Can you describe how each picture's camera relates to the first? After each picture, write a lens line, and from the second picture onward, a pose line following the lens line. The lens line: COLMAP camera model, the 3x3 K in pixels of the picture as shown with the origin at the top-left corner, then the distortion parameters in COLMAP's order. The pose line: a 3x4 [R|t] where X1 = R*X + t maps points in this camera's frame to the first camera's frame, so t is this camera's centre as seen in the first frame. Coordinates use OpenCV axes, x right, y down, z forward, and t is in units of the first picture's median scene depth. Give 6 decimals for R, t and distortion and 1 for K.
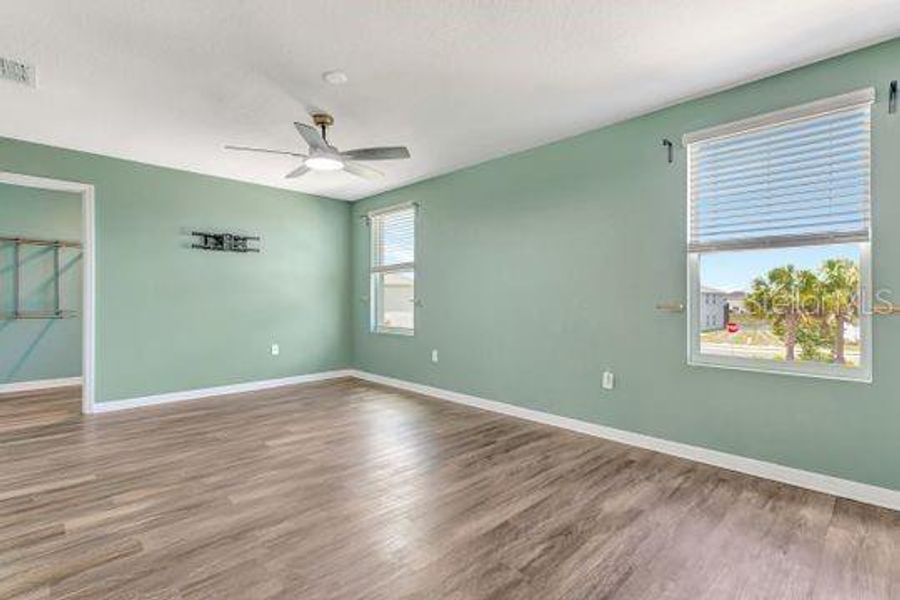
lens RADIAL K [[424.2, 0, 448.8], [0, 424.2, 299.2], [0, 0, 1]] dist [0.010049, -0.000528]
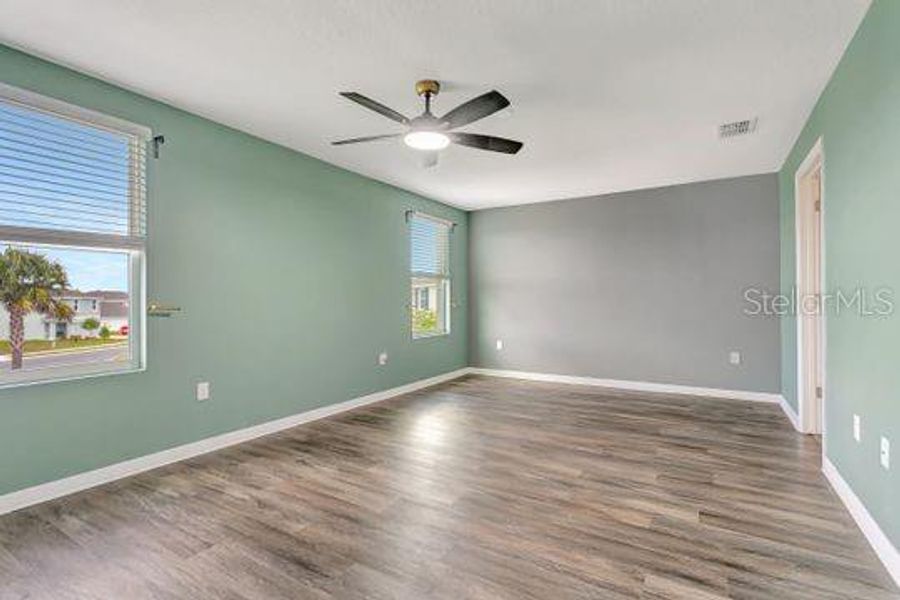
lens RADIAL K [[424.2, 0, 445.1], [0, 424.2, 300.3], [0, 0, 1]] dist [0.010049, -0.000528]
pose [[-0.229962, 0.002090, 0.973197, -1.276514], [0.009111, 0.999958, 0.000005, -0.005668], [-0.973157, 0.008868, -0.229971, 1.326514]]
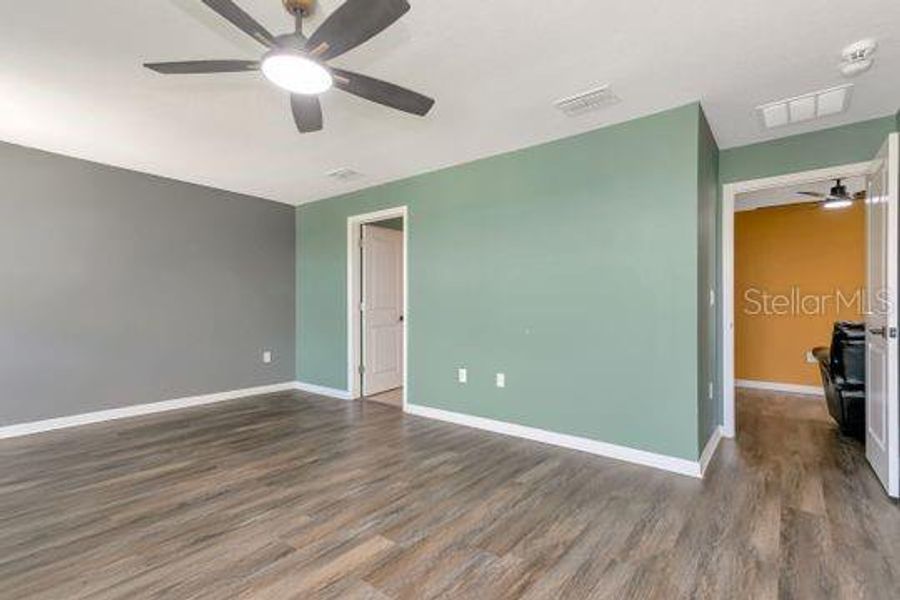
lens RADIAL K [[424.2, 0, 449.2], [0, 424.2, 305.2], [0, 0, 1]] dist [0.010049, -0.000528]
pose [[-0.992042, -0.006852, -0.125720, -0.491113], [-0.006644, 0.999976, -0.002073, -0.004682], [0.125731, -0.001221, -0.992064, 1.834937]]
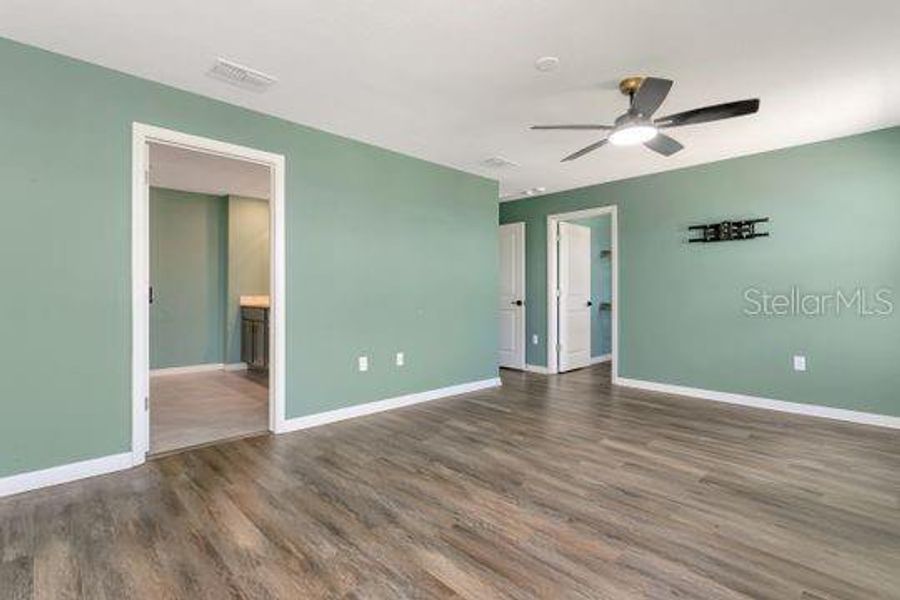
lens RADIAL K [[435.6, 0, 452.7], [0, 435.6, 297.5], [0, 0, 1]] dist [-0.003935, 0.000078]
pose [[-0.009464, 0.005909, -0.999938, 0.657284], [-0.005680, 0.999966, 0.005963, 0.004271], [0.999939, 0.005736, -0.009430, 0.742685]]
